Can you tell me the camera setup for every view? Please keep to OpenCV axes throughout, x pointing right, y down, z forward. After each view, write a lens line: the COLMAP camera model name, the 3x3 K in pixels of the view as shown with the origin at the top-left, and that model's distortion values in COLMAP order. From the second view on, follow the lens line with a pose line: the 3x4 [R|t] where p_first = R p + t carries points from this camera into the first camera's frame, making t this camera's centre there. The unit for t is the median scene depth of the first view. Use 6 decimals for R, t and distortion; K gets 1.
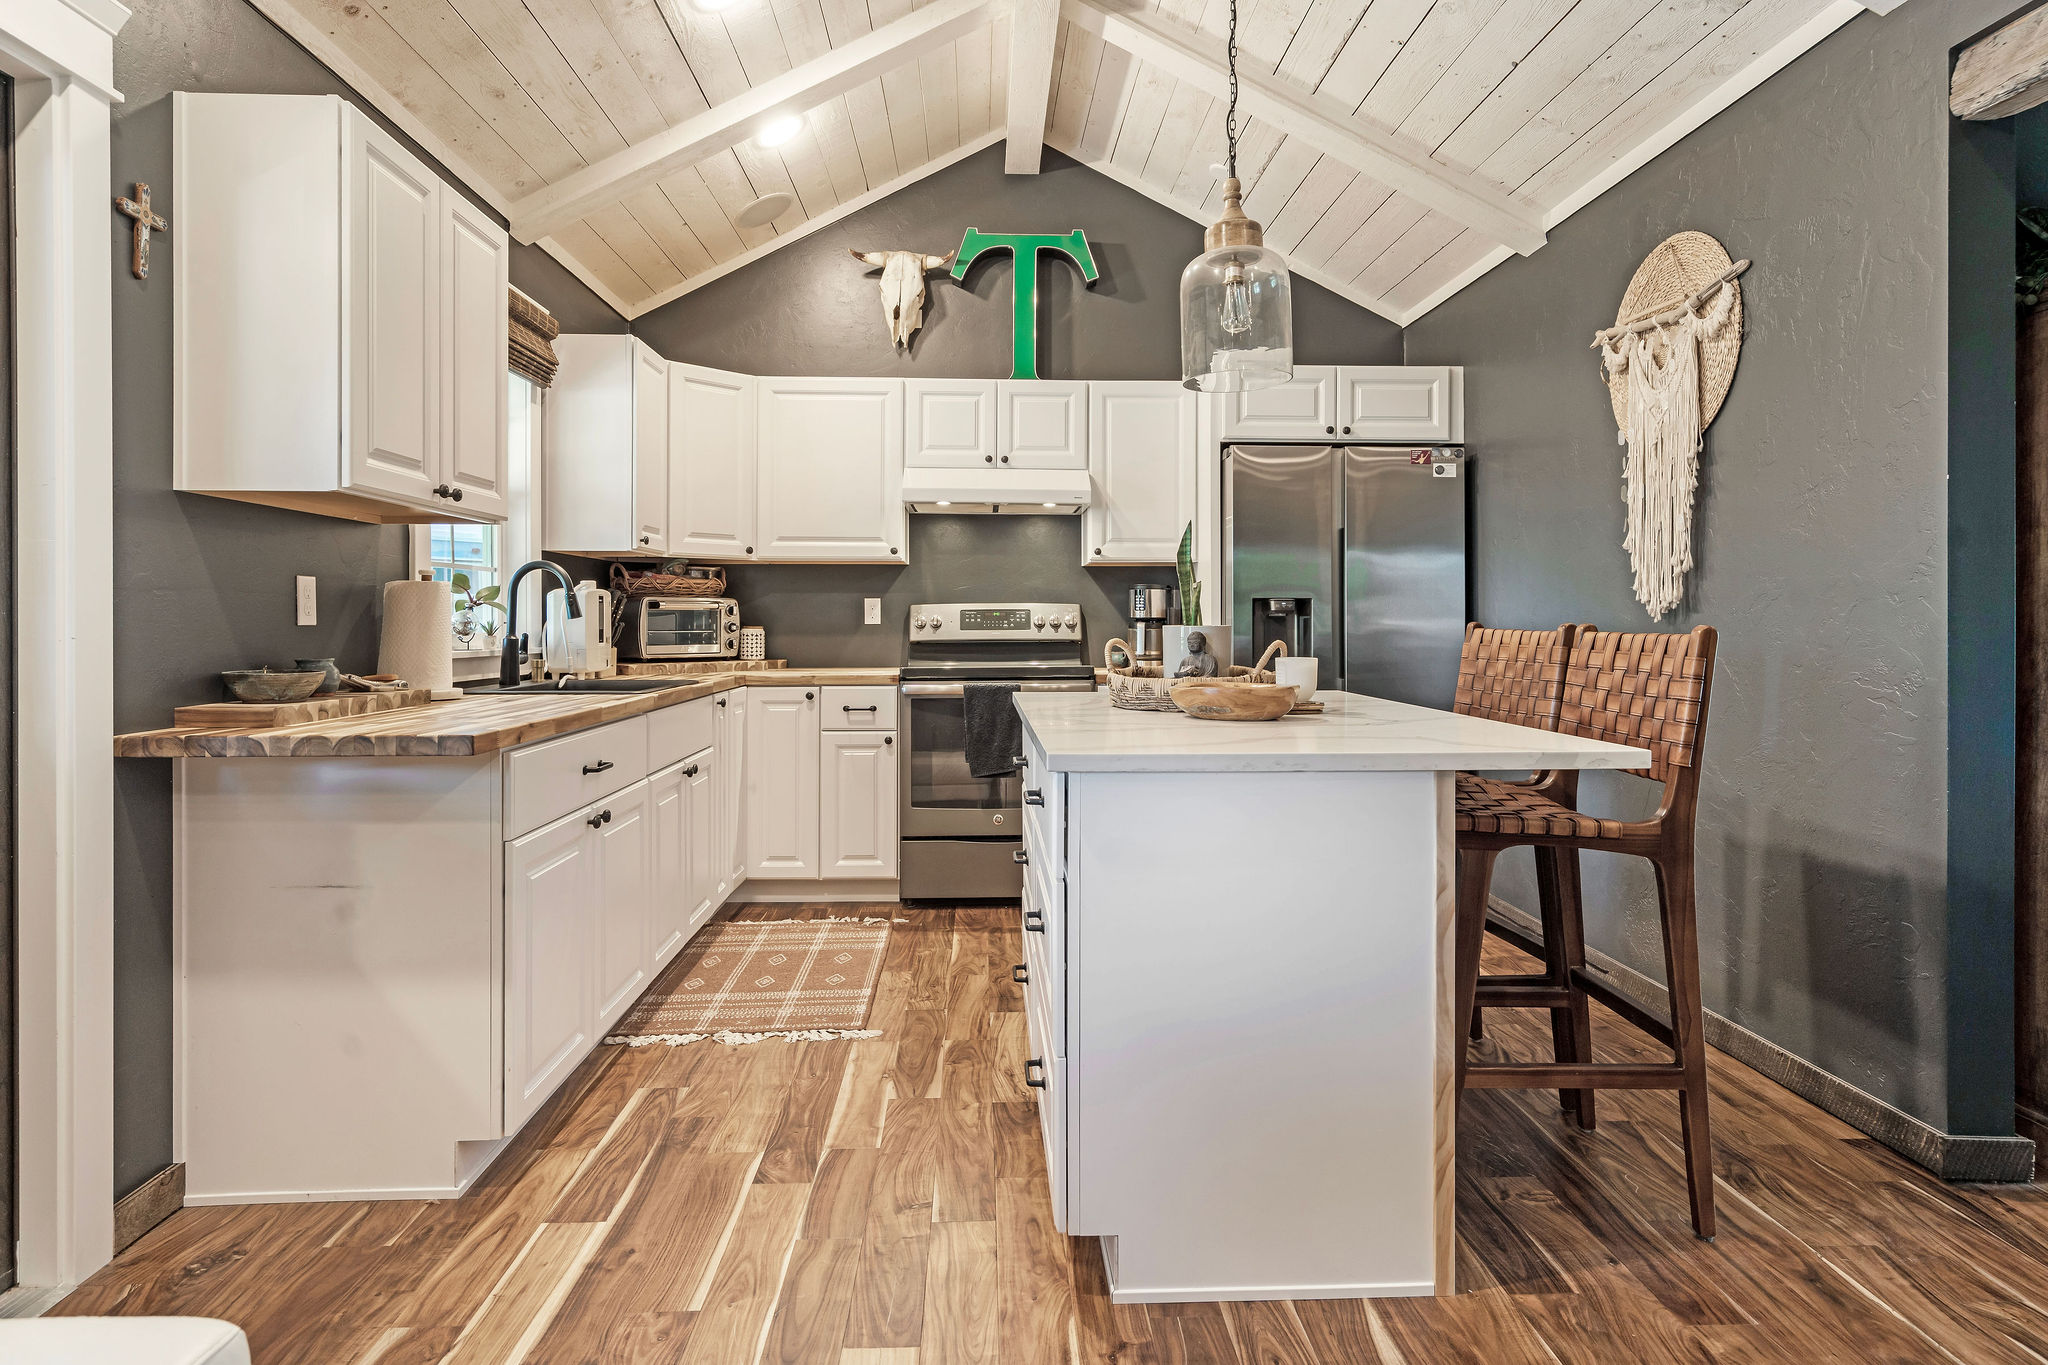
lens RADIAL K [[1130.3, 0, 1023.0], [0, 1130.3, 616.5], [0, 0, 1]] dist [0.021498, 0.000255]
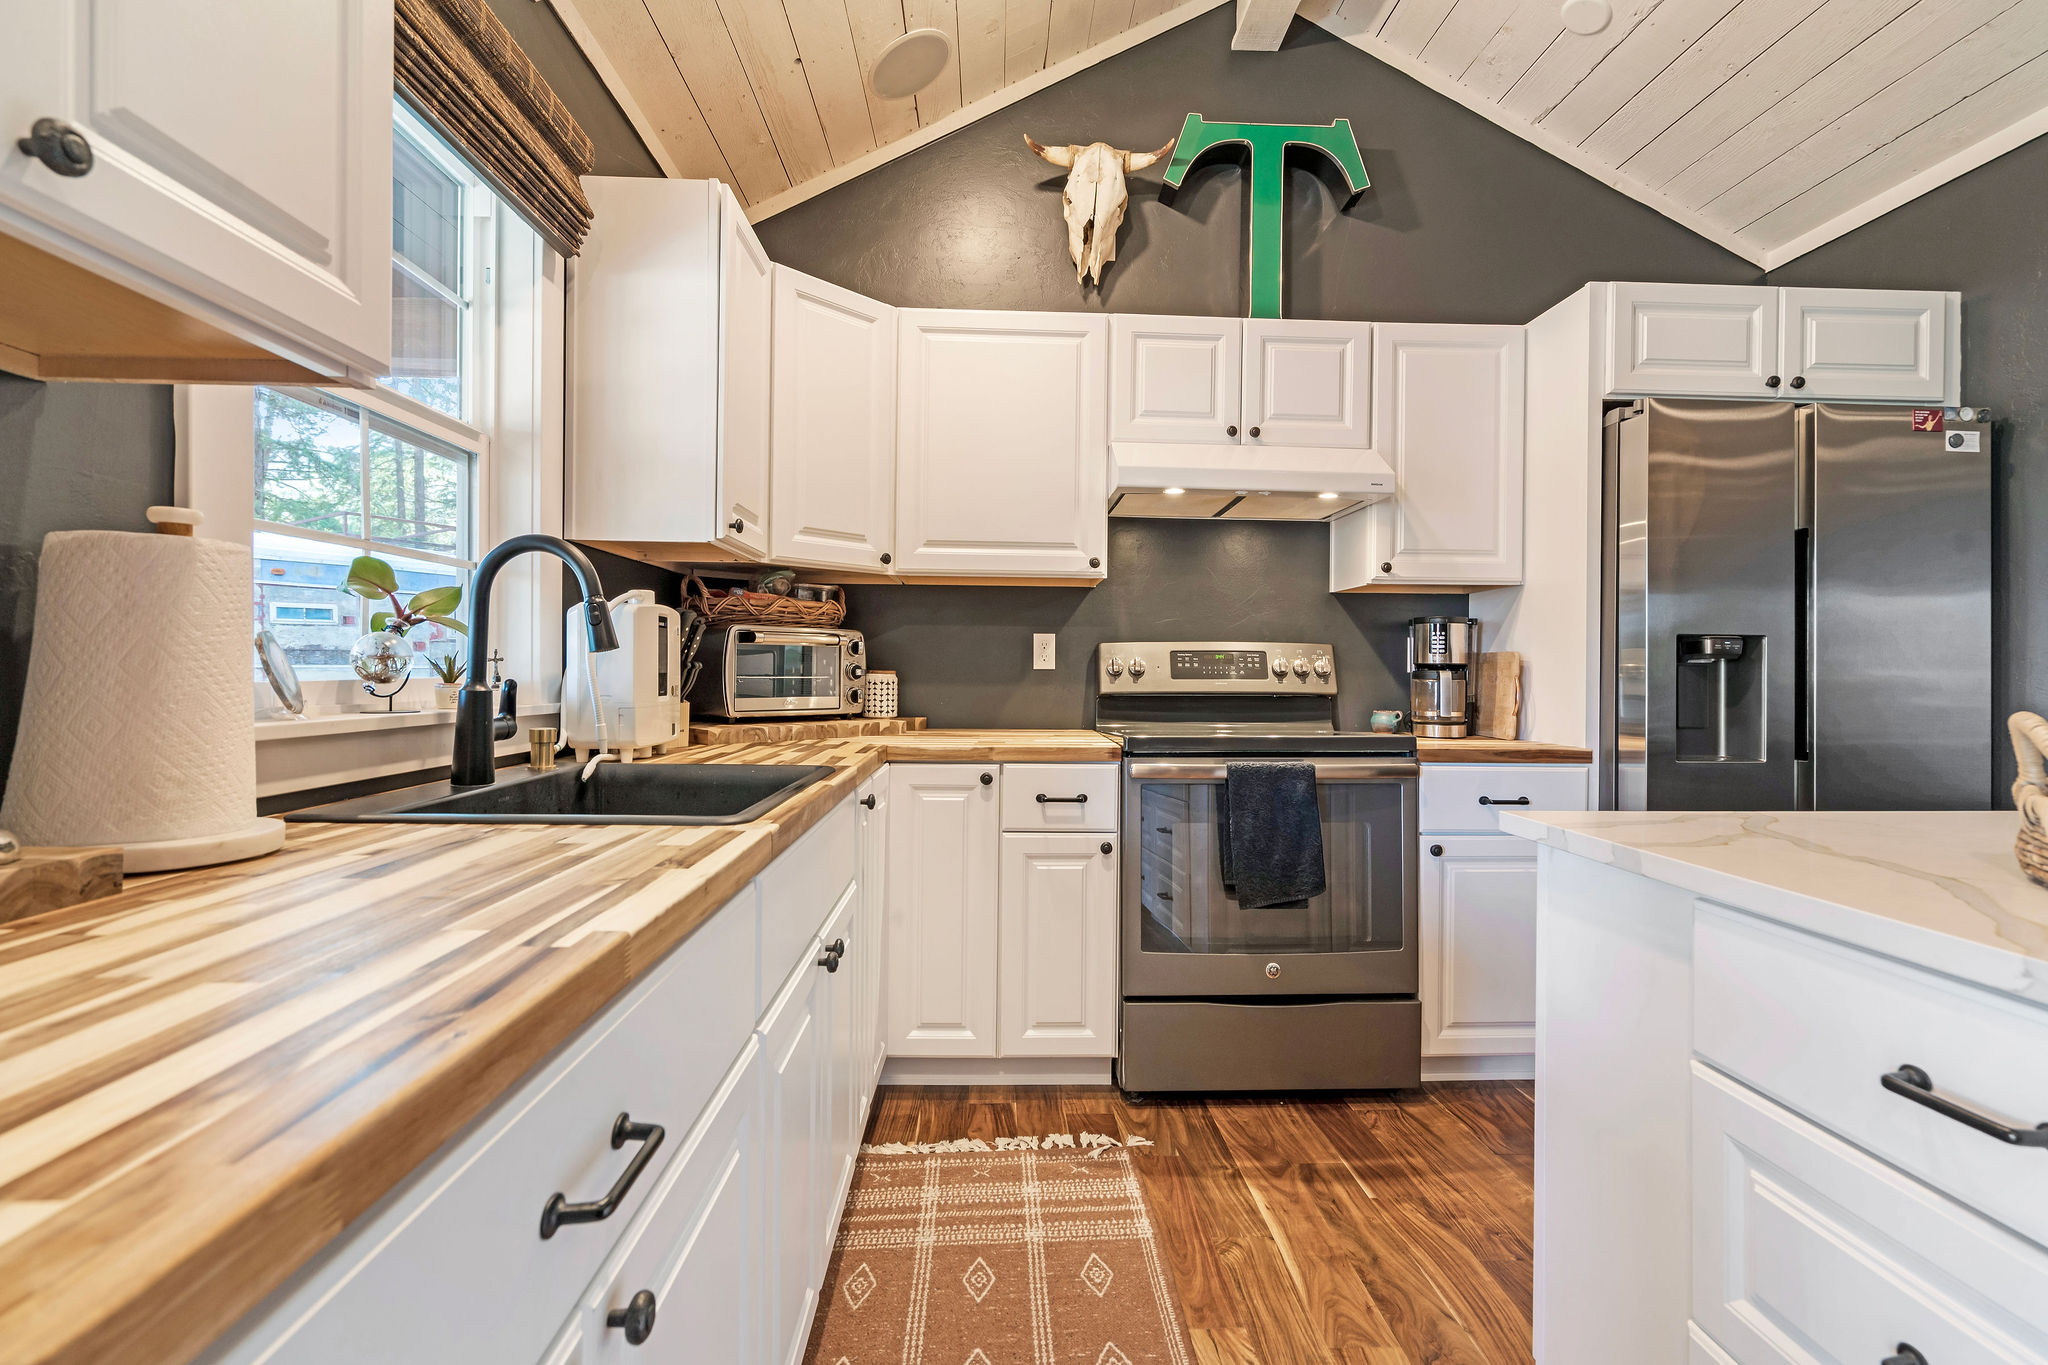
lens RADIAL K [[922.9, 0, 1029.9], [0, 922.9, 674.6], [0, 0, 1]] dist [0.000873, 0.000424]
pose [[0.999943, 0.009776, 0.004242, -0.161291], [-0.009816, 0.999905, 0.009628, 0.005034], [-0.004148, -0.009669, 0.999945, 0.457013]]
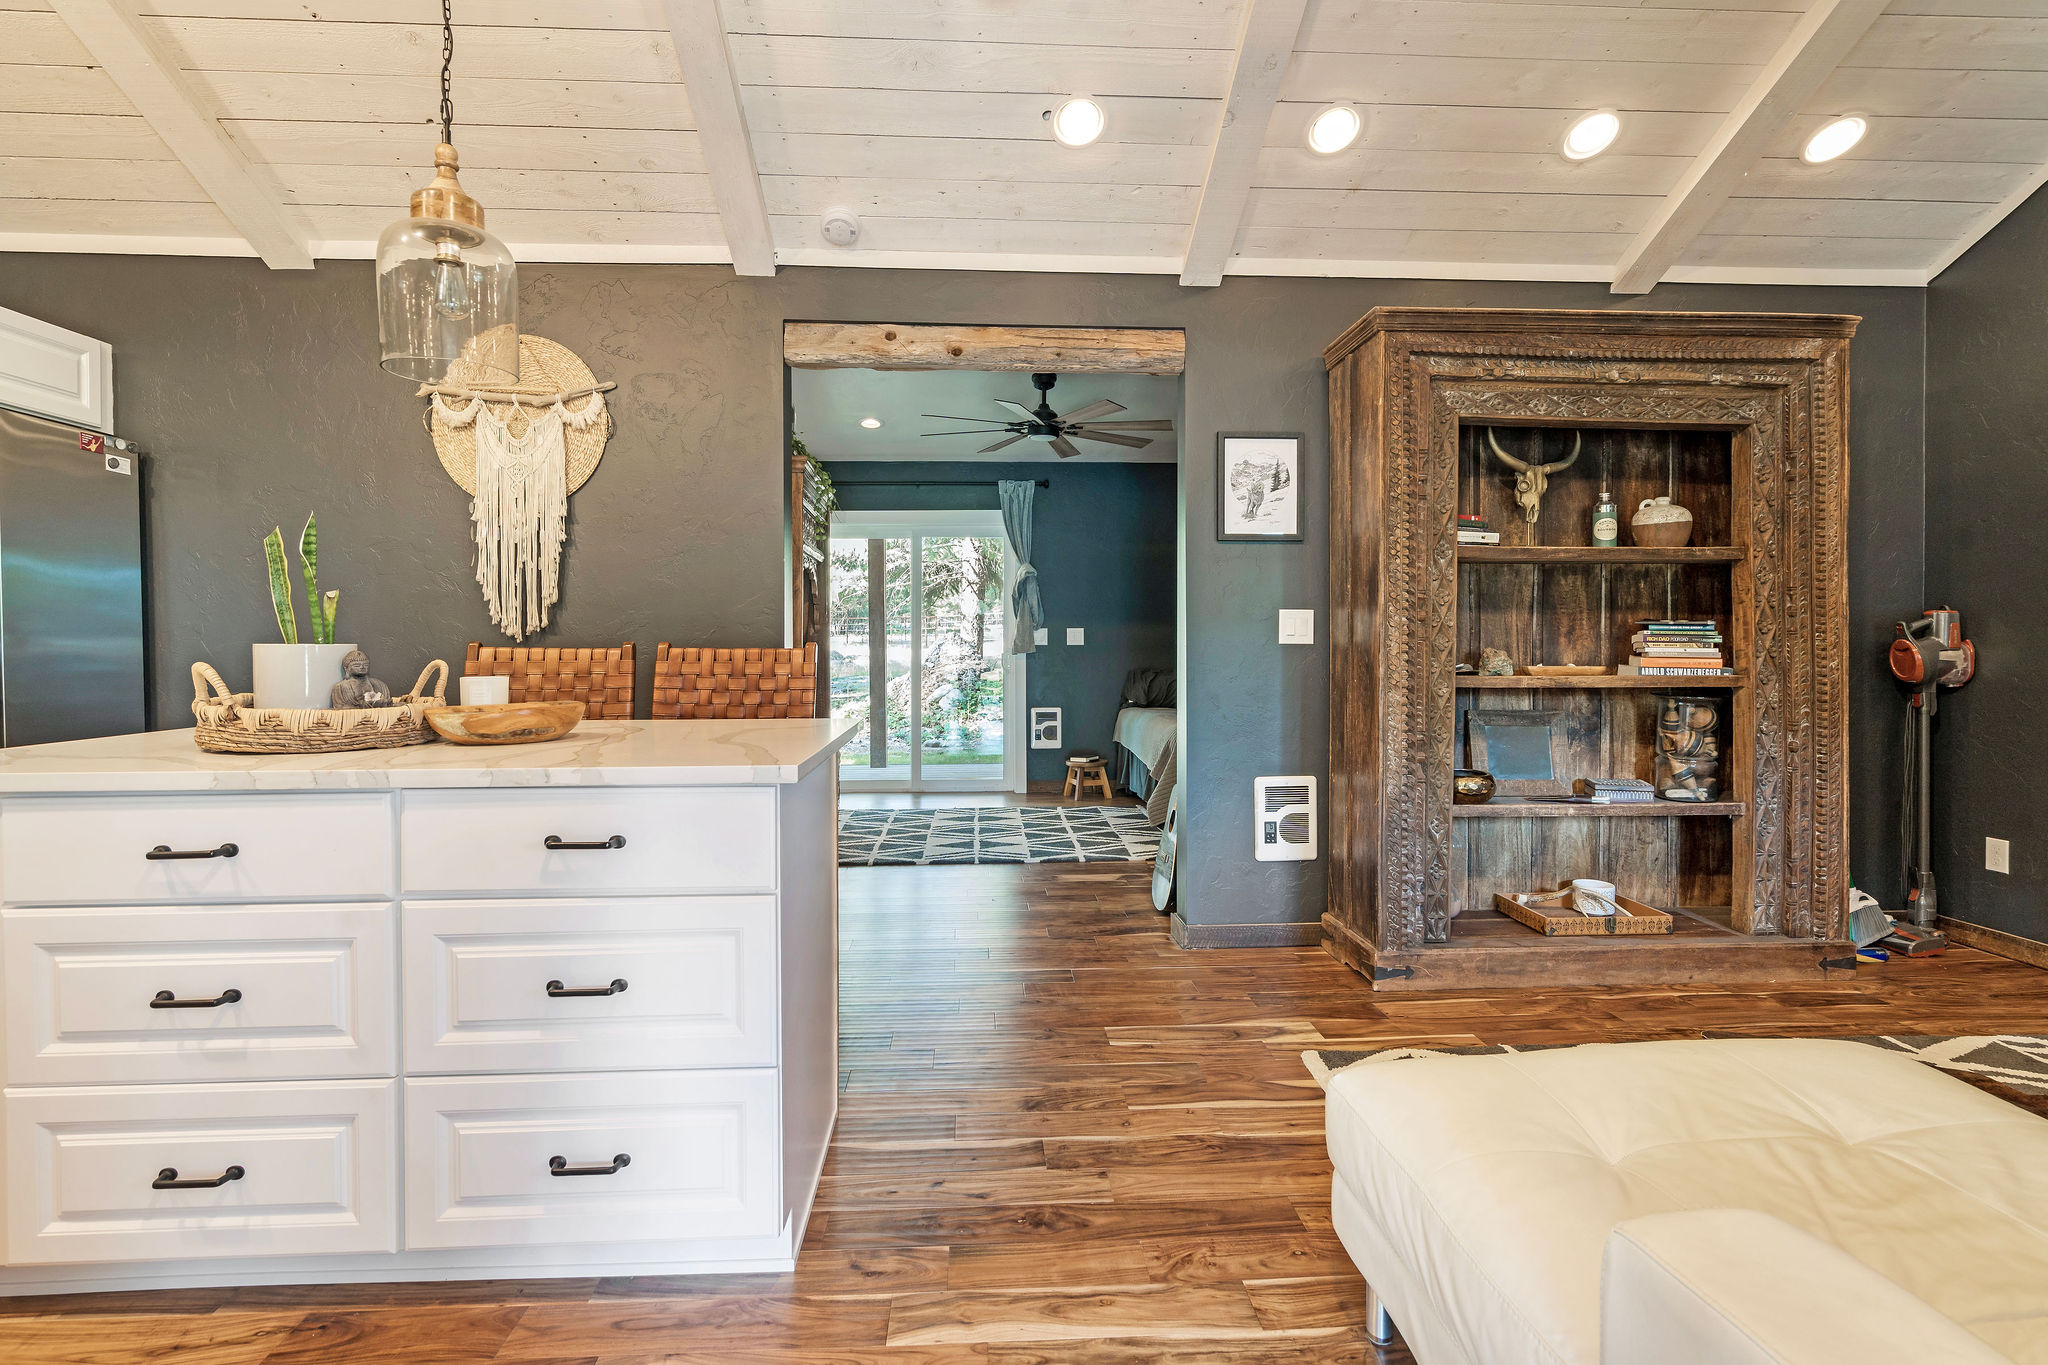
lens RADIAL K [[942.1, 0, 1023.5], [0, 942.1, 653.2], [0, 0, 1]] dist [-0.000287, -0.000040]
pose [[-0.014221, -0.008330, 0.999864, -0.332824], [-0.000731, 0.999965, 0.008320, 0.005221], [-0.999899, -0.000613, -0.014226, 0.325534]]
